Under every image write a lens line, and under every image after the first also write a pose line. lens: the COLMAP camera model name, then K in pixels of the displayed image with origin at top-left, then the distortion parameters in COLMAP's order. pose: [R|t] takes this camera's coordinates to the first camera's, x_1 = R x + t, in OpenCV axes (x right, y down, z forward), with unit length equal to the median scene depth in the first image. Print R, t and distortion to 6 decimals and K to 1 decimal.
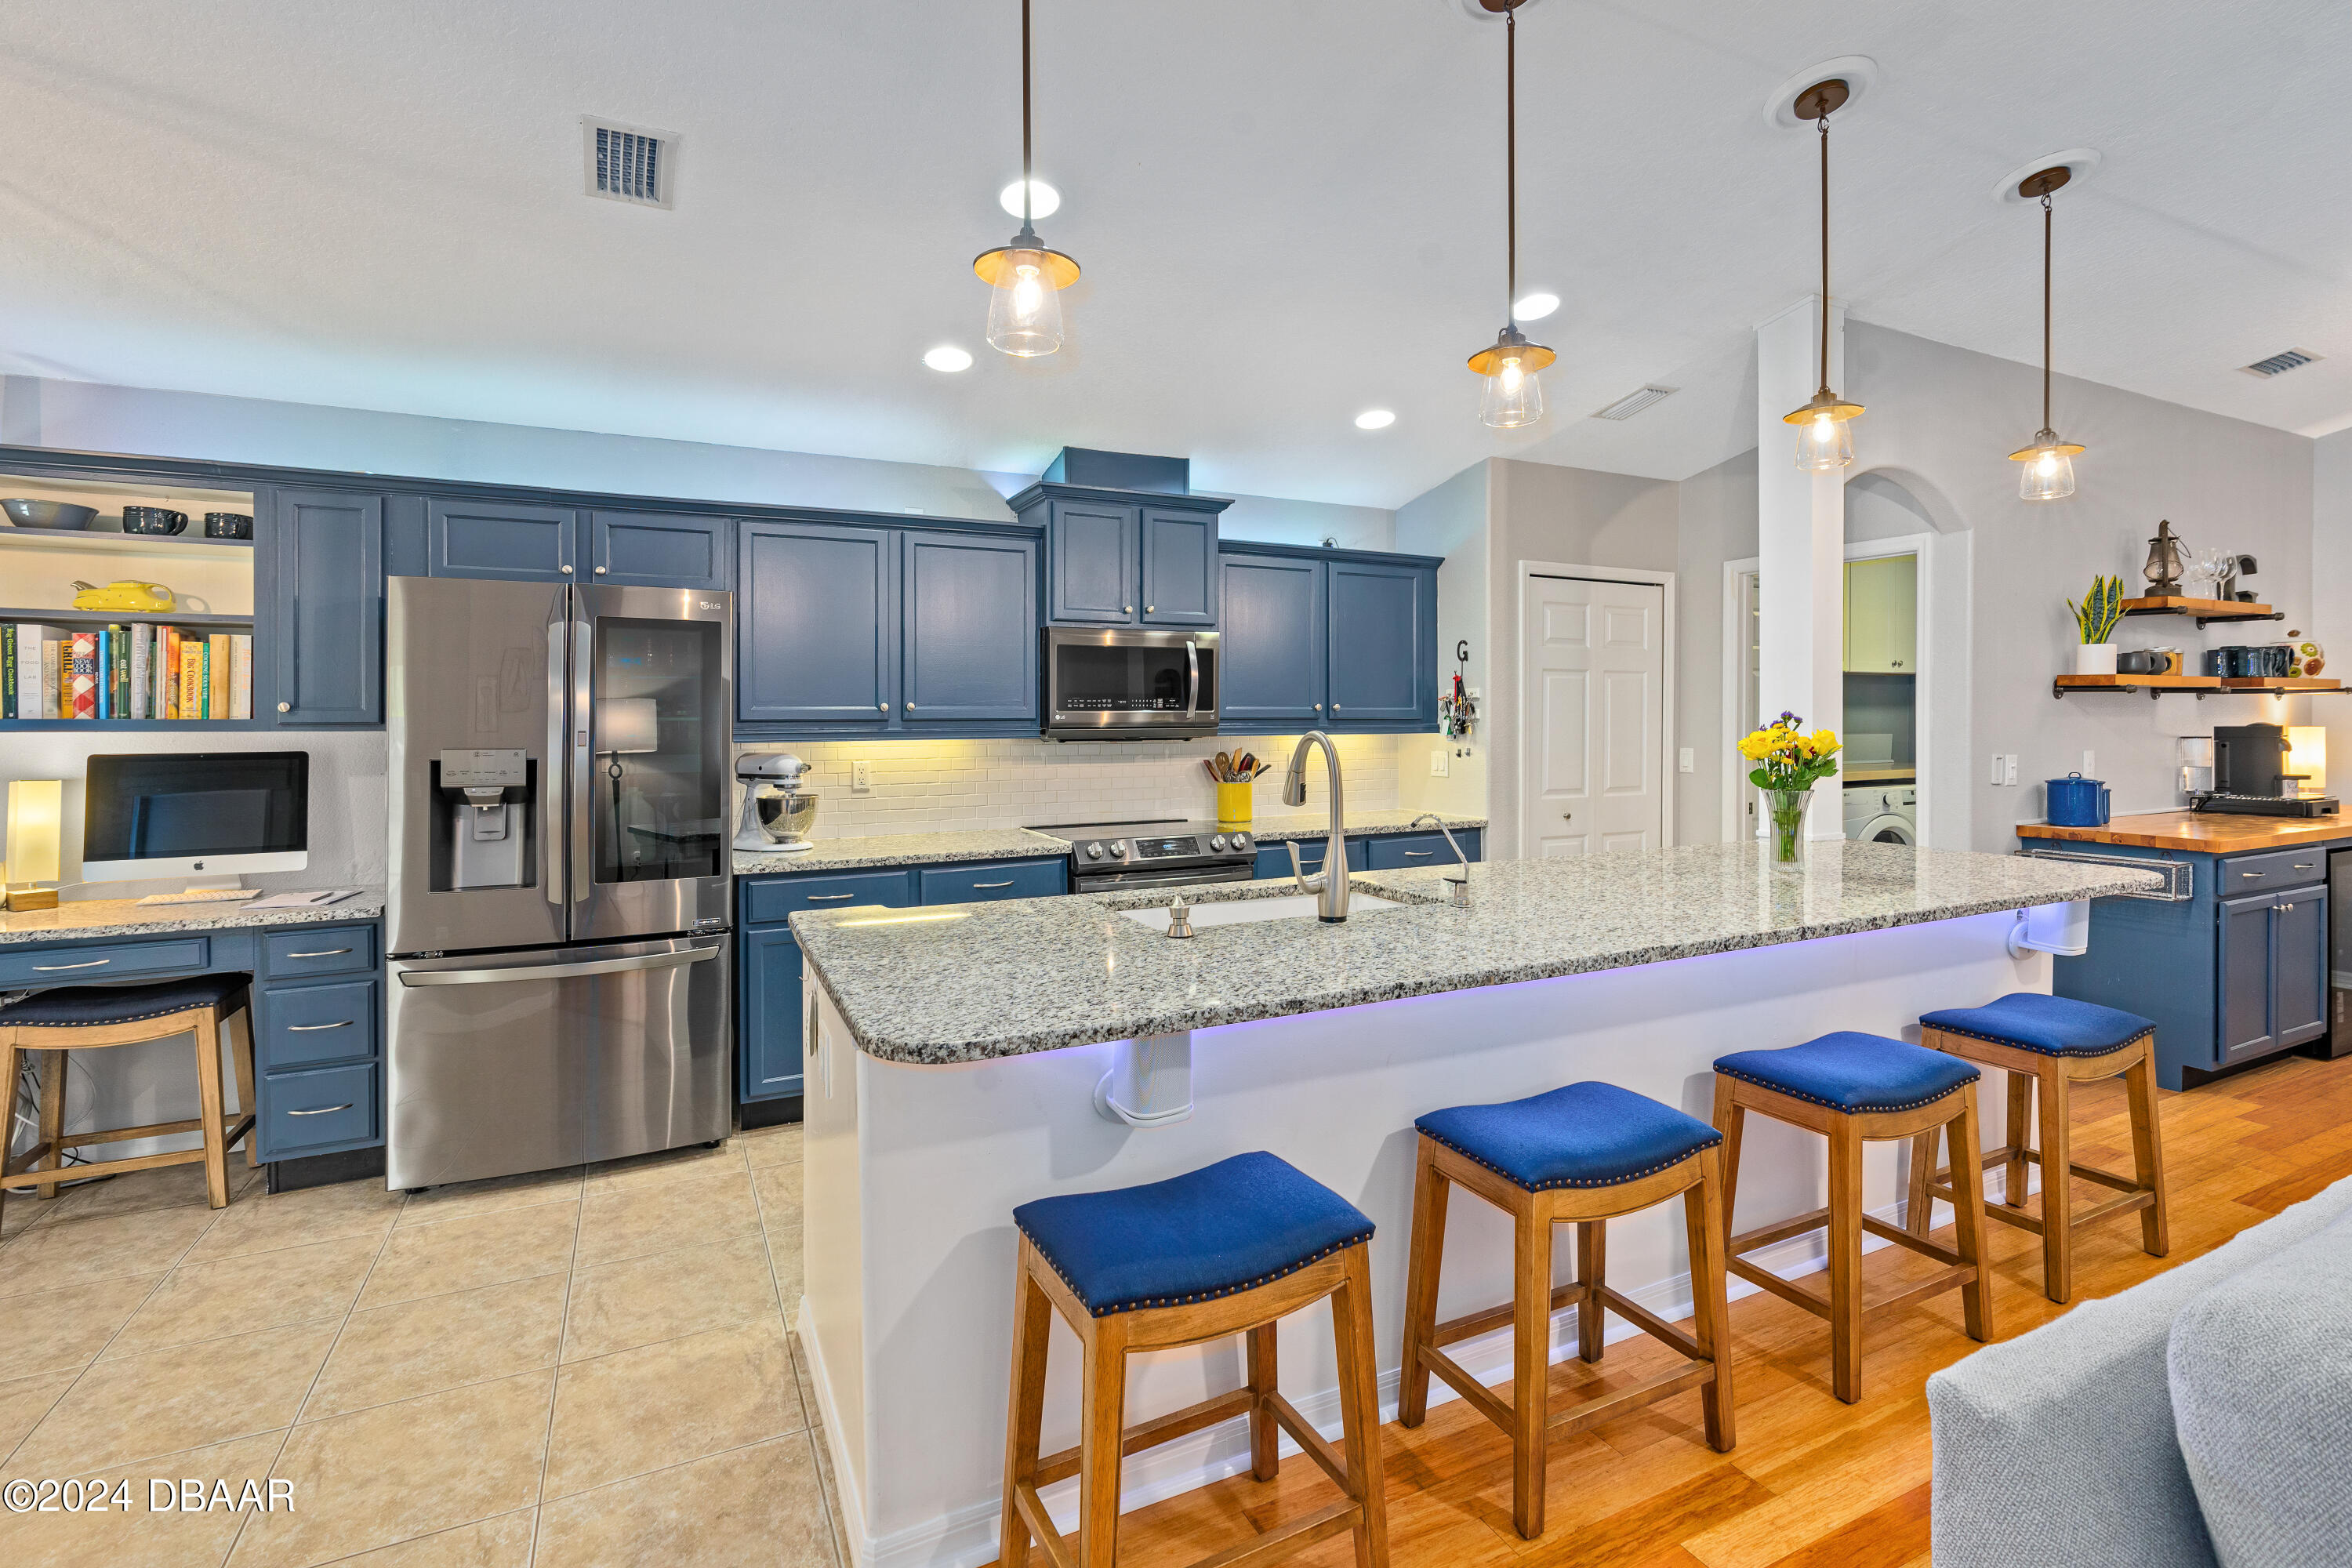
lens RADIAL K [[1065.6, 0, 1177.4], [0, 1065.6, 722.9], [0, 0, 1]] dist [-0.003329, 0.000028]
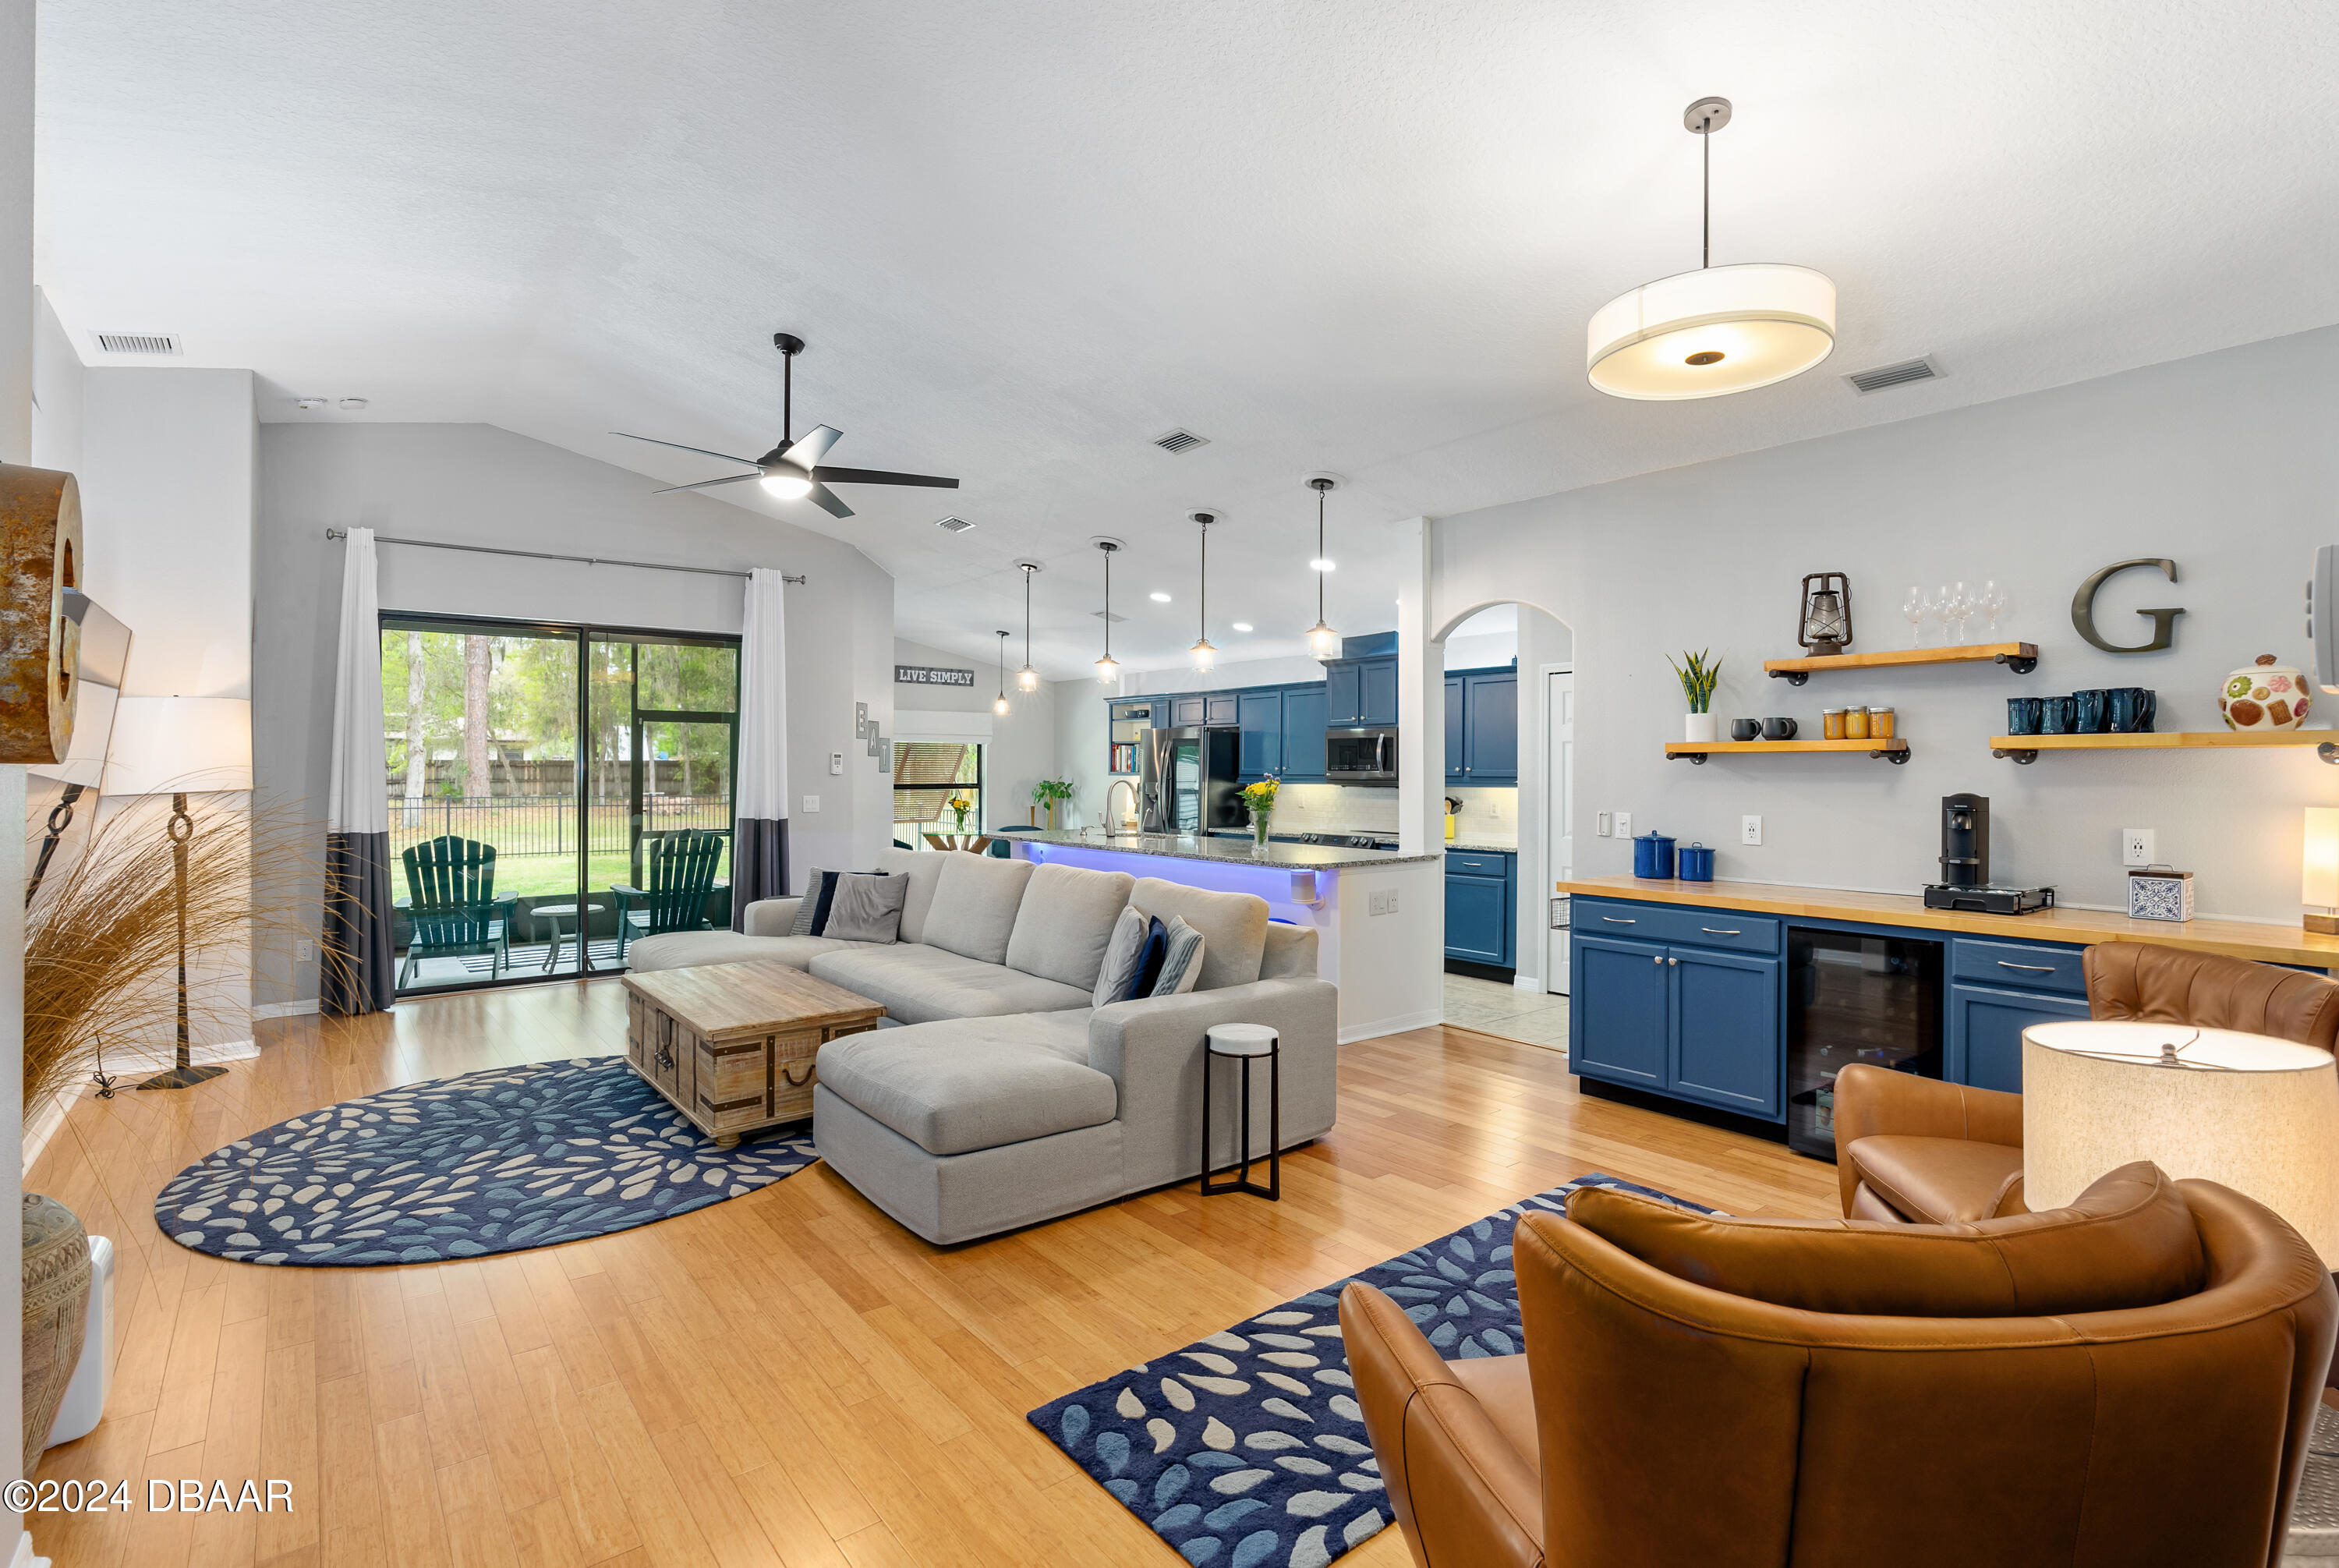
lens RADIAL K [[1144.7, 0, 1164.4], [0, 1144.7, 772.7], [0, 0, 1]] dist [-0.002367, 0.000775]
pose [[0.204305, 0.006133, -0.978888, 2.166471], [-0.012000, 0.999921, 0.003761, -0.016155], [0.978834, 0.010978, 0.204363, 0.277009]]
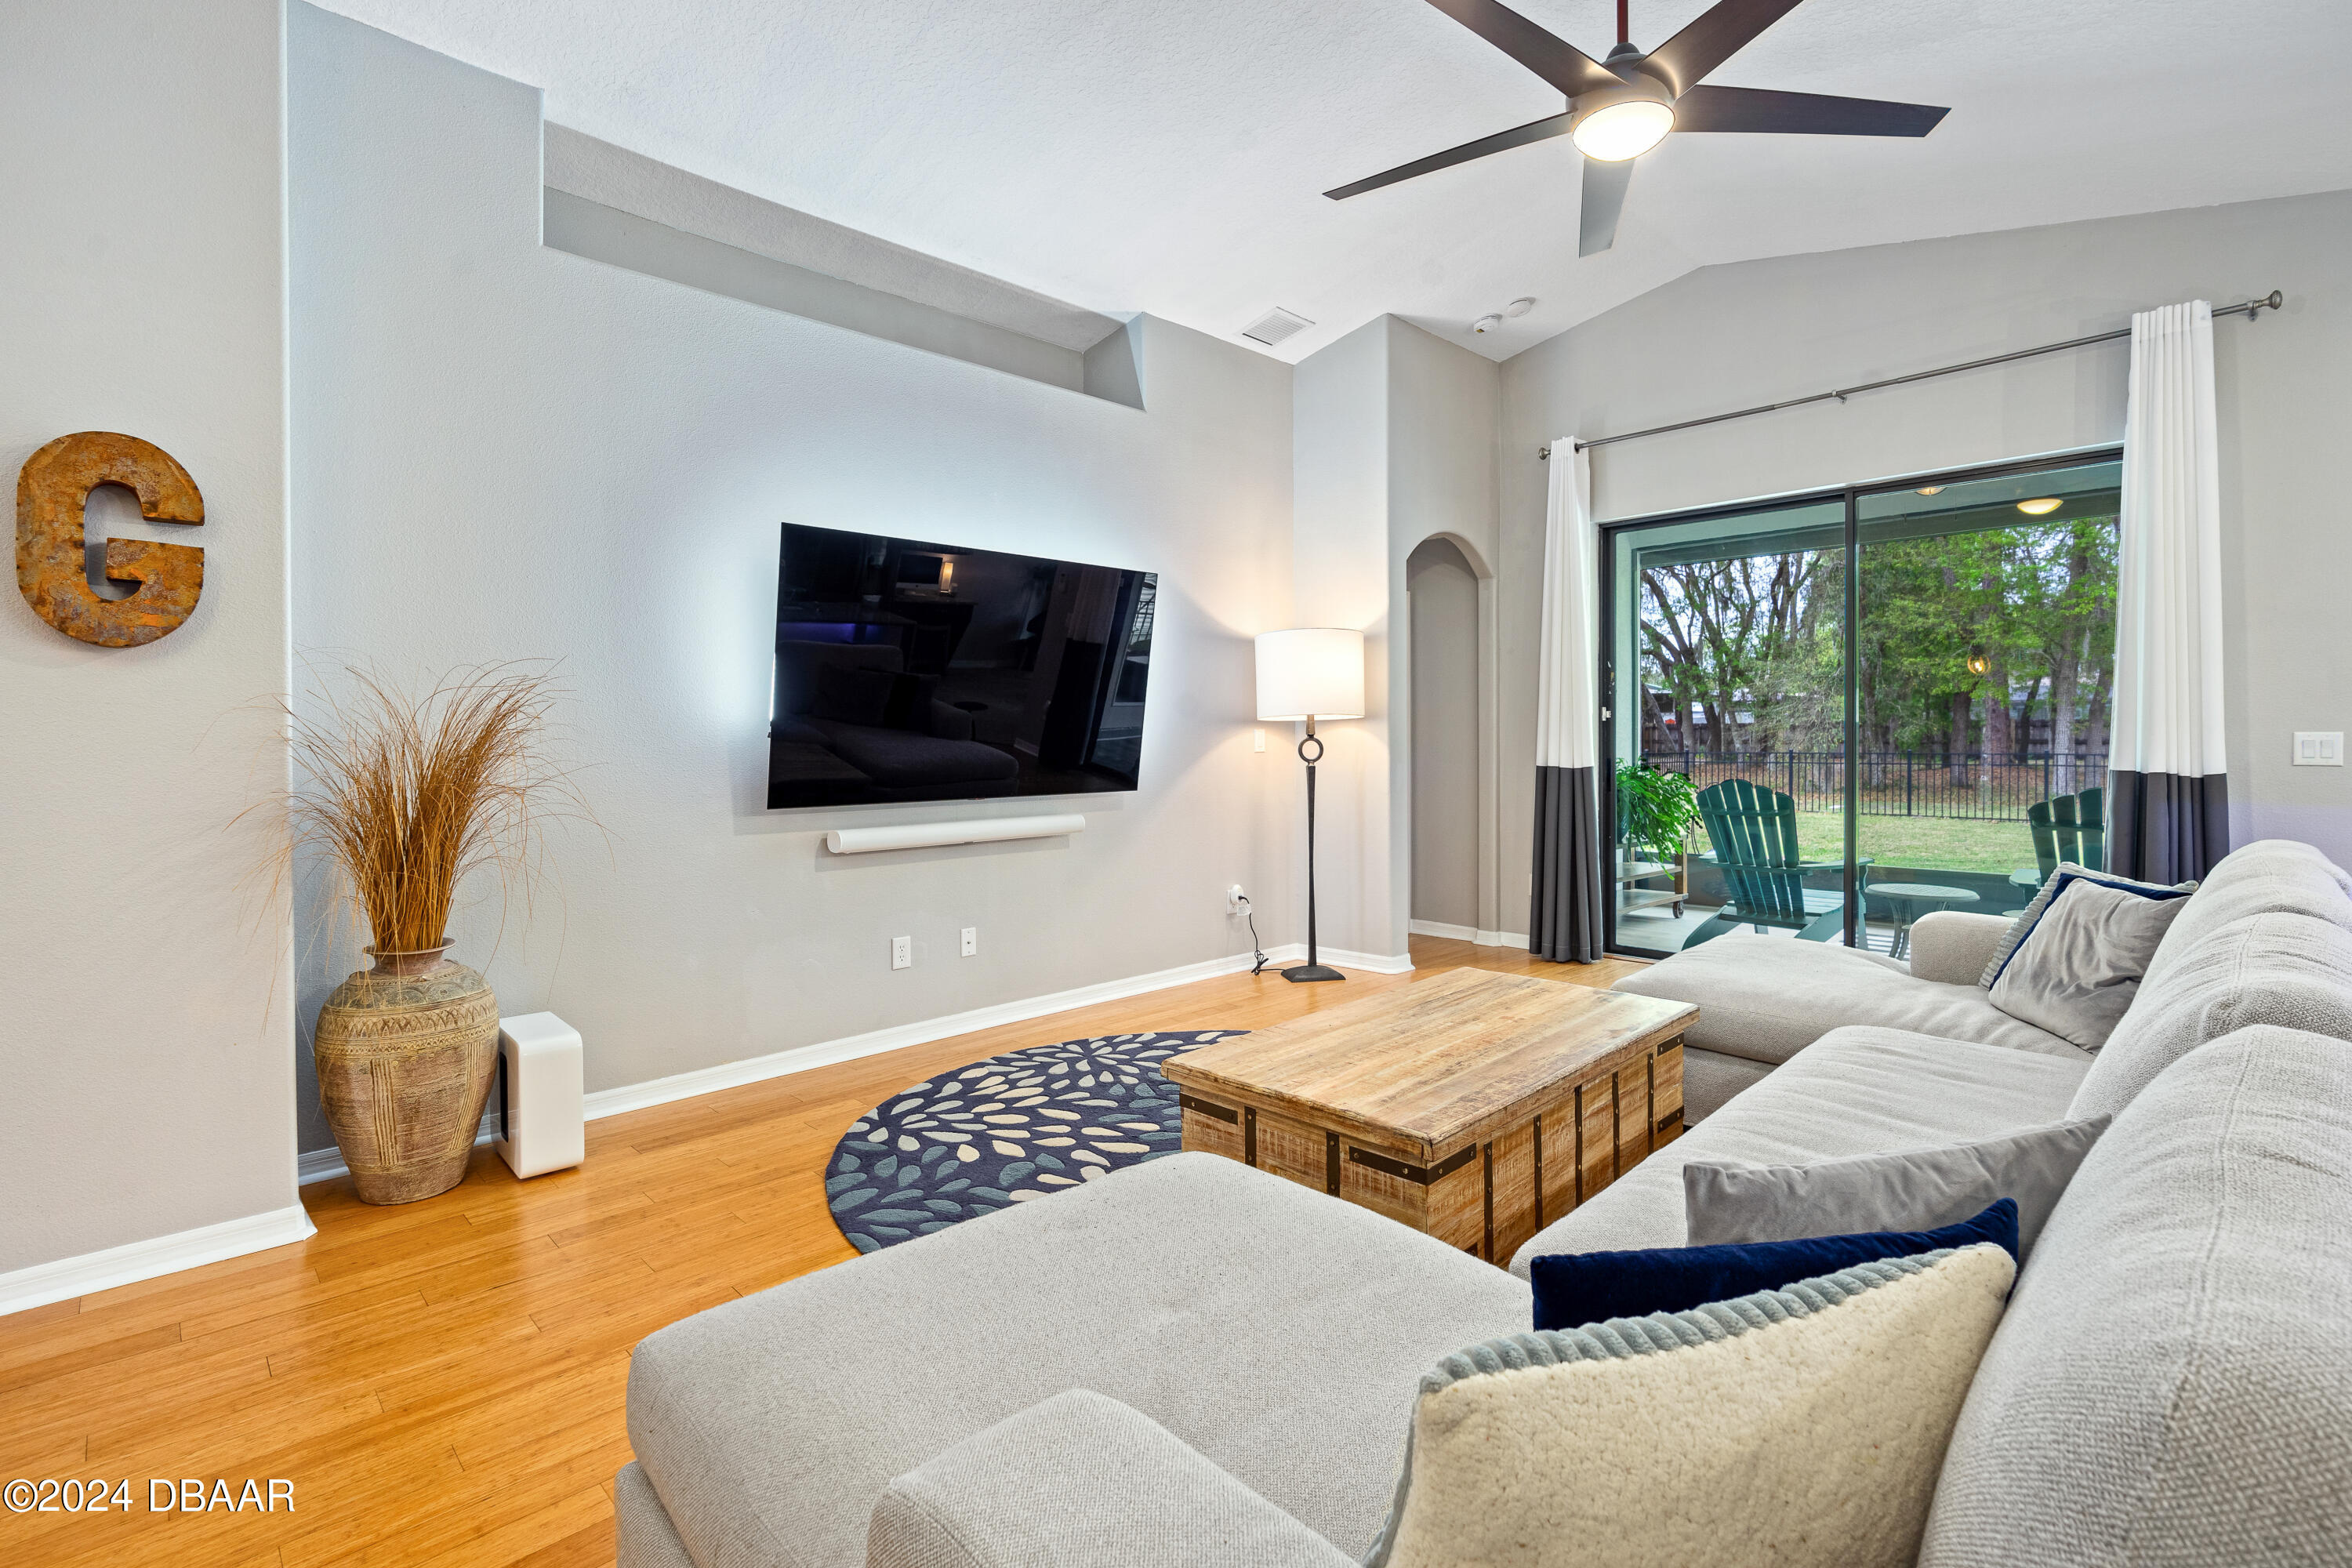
lens RADIAL K [[1061.4, 0, 1161.2], [0, 1061.4, 735.2], [0, 0, 1]] dist [-0.004819, 0.001439]
pose [[-0.952772, 0.005140, -0.303643, 1.201641], [0.001841, 0.999936, 0.011151, 0.034739], [0.303681, 0.010065, -0.952721, 0.692543]]
